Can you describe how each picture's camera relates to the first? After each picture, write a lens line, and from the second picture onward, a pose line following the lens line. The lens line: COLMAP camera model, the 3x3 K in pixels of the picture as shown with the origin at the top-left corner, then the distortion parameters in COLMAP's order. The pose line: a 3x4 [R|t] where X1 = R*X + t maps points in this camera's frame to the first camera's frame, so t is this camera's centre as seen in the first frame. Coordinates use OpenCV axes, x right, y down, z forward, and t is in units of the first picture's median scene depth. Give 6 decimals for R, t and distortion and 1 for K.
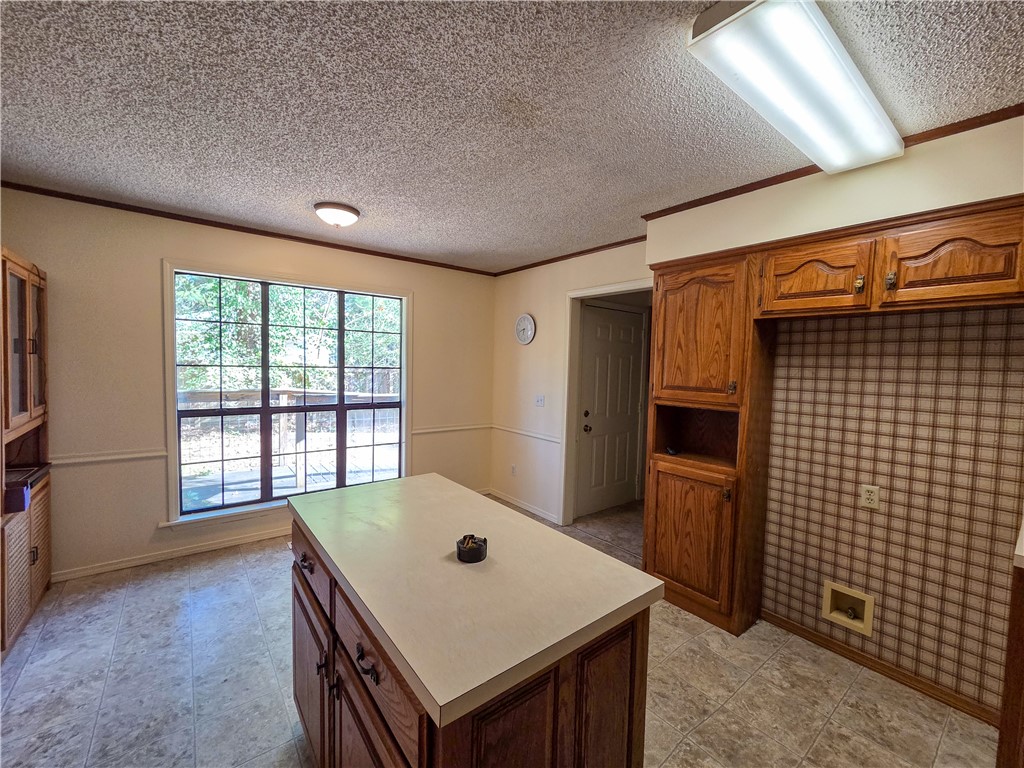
lens RADIAL K [[449.4, 0, 512.0], [0, 449.4, 384.0], [0, 0, 1]] dist [0.000901, 0.000178]
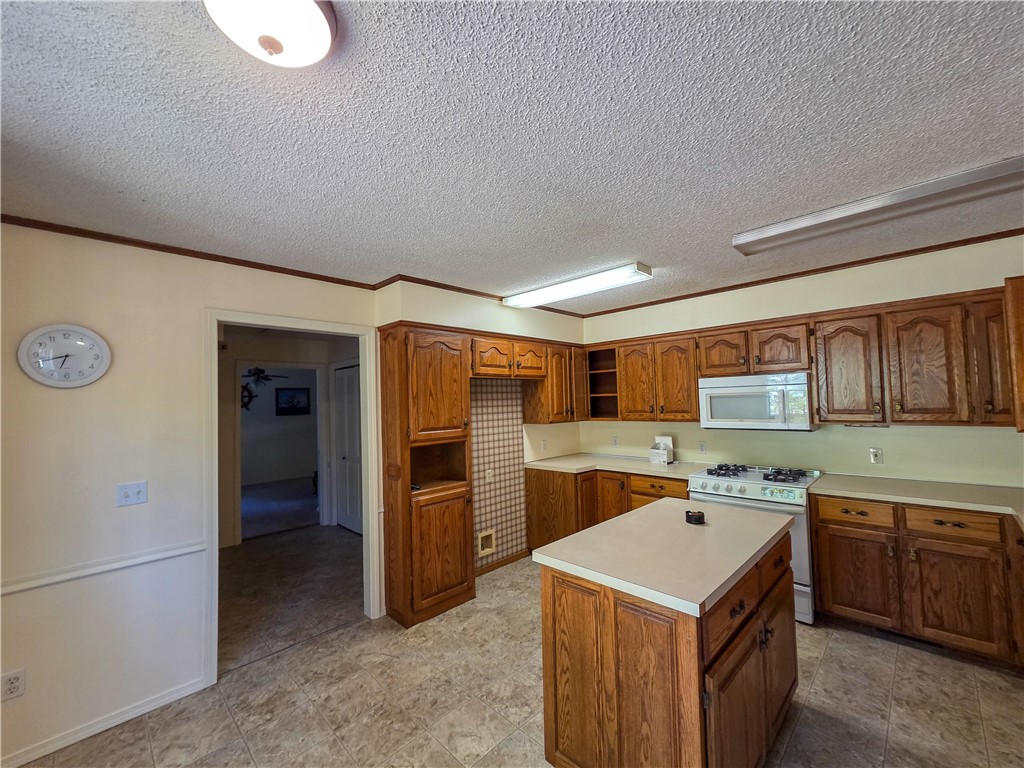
lens RADIAL K [[417.9, 0, 512.0], [0, 417.9, 384.0], [0, 0, 1]] dist [-0.000037, 0.000021]
pose [[-0.163124, 0.028222, 0.986202, -0.924108], [0.076665, 0.996931, -0.015849, -0.093298], [-0.983622, 0.073022, -0.164787, 1.151436]]
